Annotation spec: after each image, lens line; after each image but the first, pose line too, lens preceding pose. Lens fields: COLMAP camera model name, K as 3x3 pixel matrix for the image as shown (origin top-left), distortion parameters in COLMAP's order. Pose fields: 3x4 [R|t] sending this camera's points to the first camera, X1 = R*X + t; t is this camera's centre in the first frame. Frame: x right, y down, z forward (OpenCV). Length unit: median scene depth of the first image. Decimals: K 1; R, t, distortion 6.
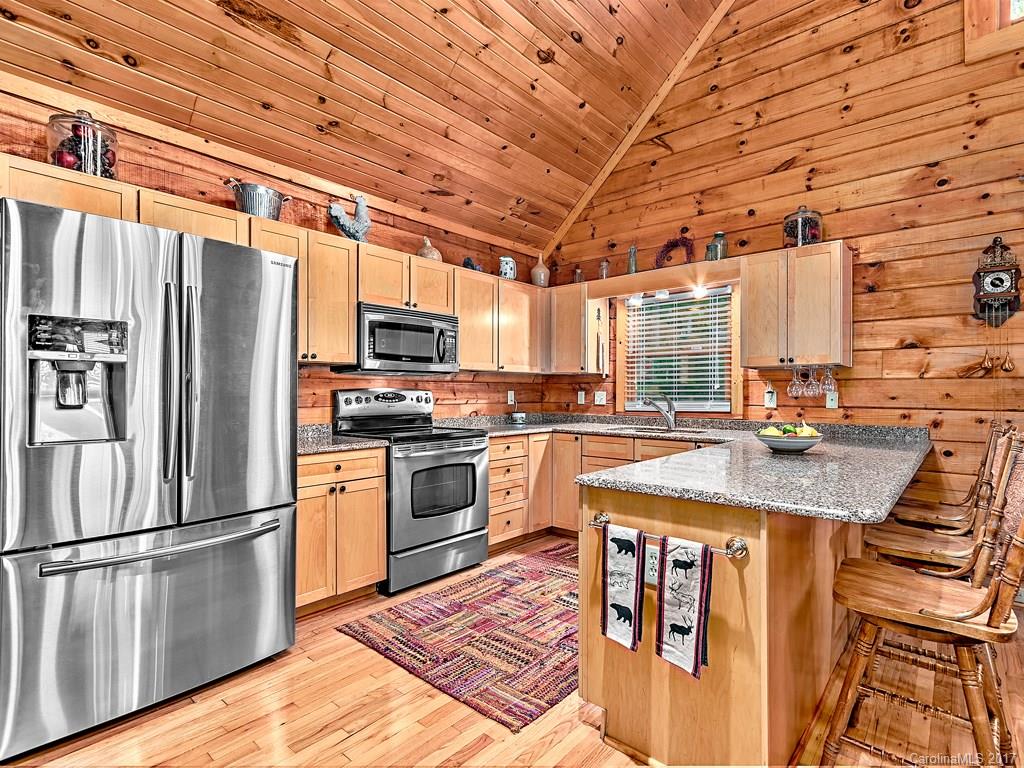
lens RADIAL K [[511.7, 0, 514.1], [0, 511.7, 395.1], [0, 0, 1]] dist [0.016021, -0.001460]
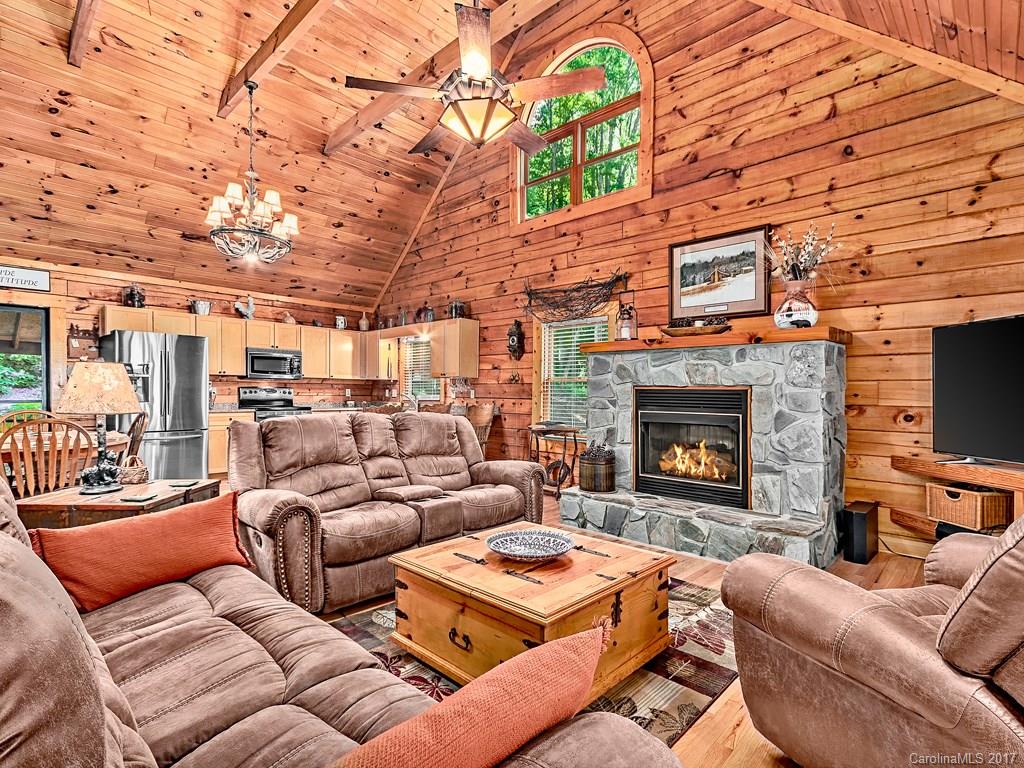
lens RADIAL K [[511.7, 0, 452.6], [0, 511.7, 413.6], [0, 0, 1]] dist [0.016021, -0.001460]
pose [[0.992384, 0.012666, -0.122528, 0.705472], [-0.008464, 0.999360, 0.034748, 0.015525], [0.122889, -0.033447, 0.991857, -0.905118]]
